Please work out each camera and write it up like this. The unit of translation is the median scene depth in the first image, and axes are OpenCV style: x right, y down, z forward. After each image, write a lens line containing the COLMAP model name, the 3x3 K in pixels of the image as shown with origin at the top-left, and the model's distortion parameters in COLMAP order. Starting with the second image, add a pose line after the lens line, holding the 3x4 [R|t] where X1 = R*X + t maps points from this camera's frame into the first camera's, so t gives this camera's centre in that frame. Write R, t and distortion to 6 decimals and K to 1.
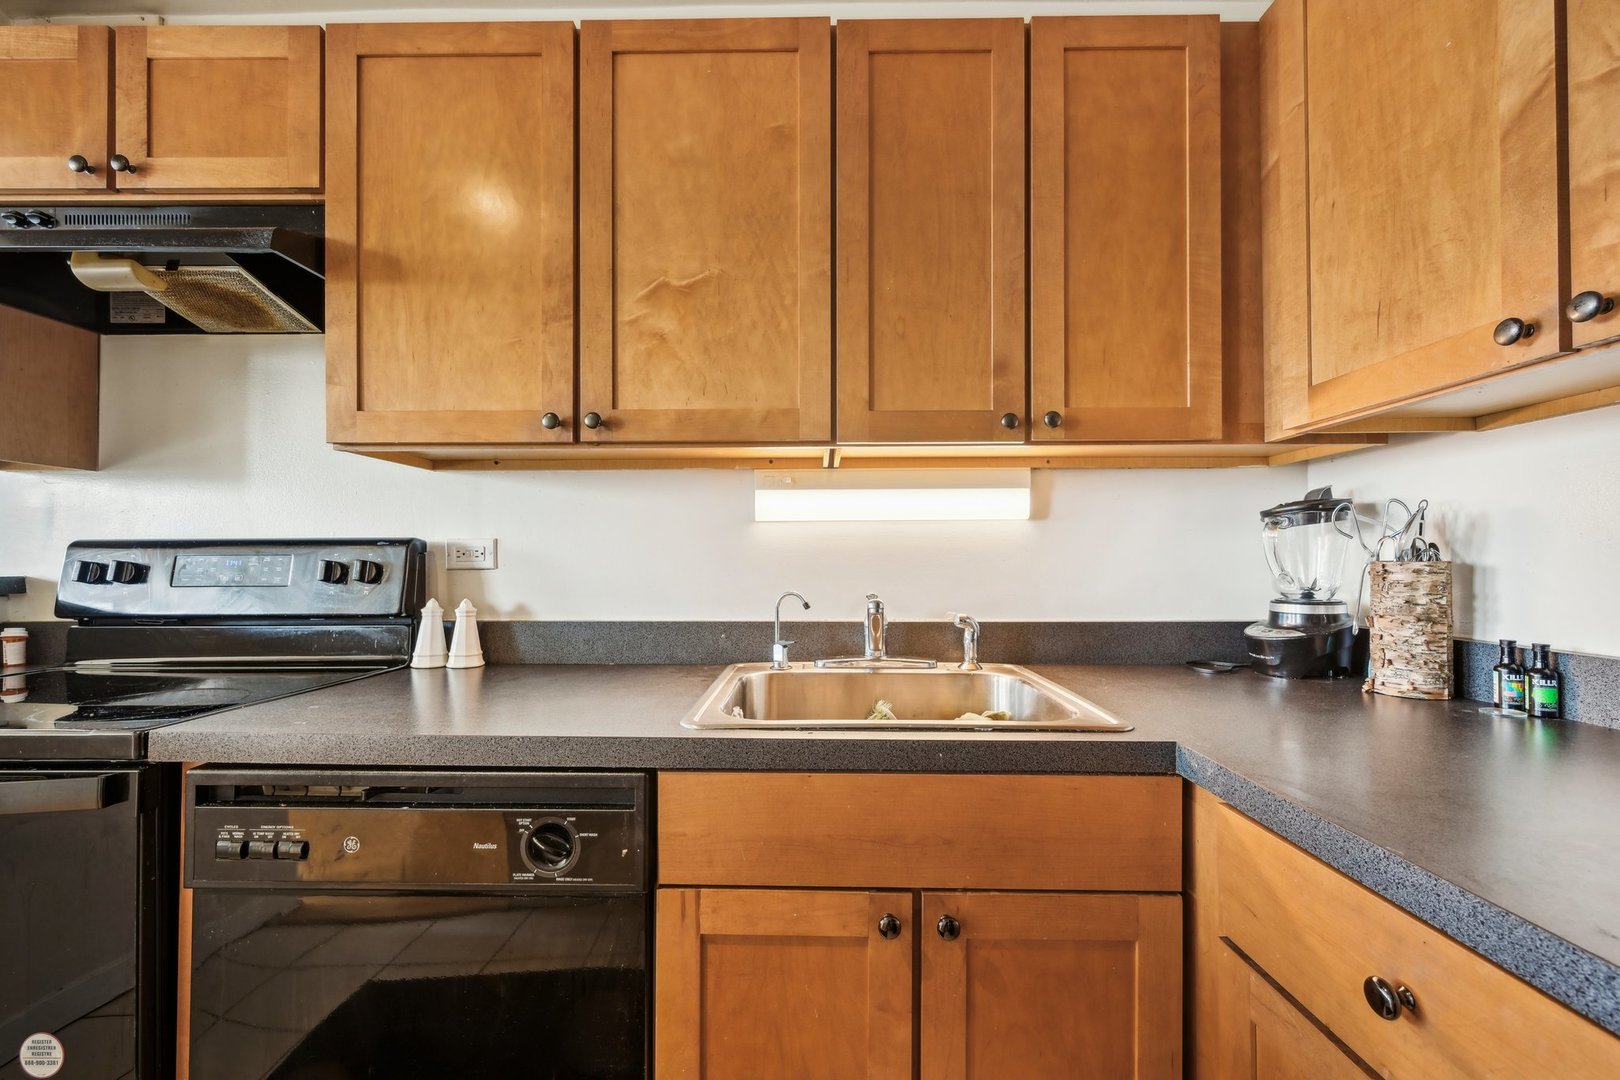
lens RADIAL K [[652.9, 0, 811.9], [0, 652.9, 549.2], [0, 0, 1]] dist [0.000892, -0.000272]
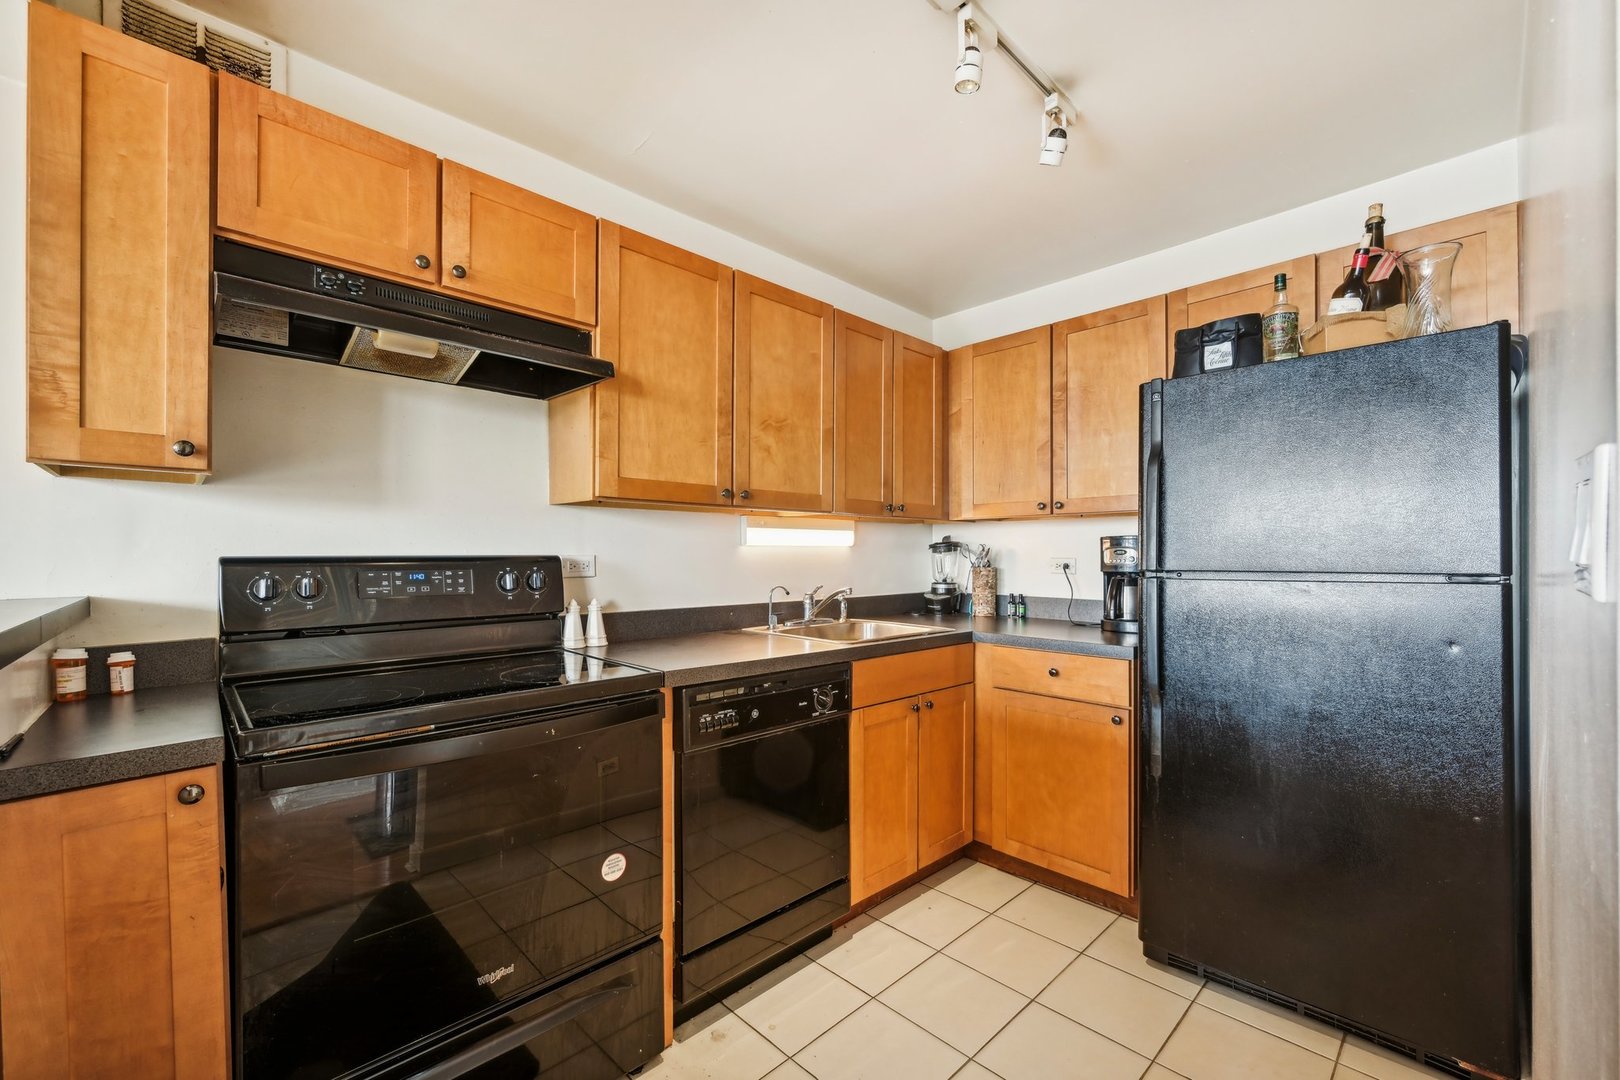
lens RADIAL K [[652.9, 0, 811.9], [0, 652.9, 549.2], [0, 0, 1]] dist [0.000892, -0.000272]
pose [[0.711892, 0.008064, 0.702242, -1.442760], [-0.015408, 0.999873, 0.004138, -0.054192], [-0.702120, -0.013766, 0.711926, -0.419972]]
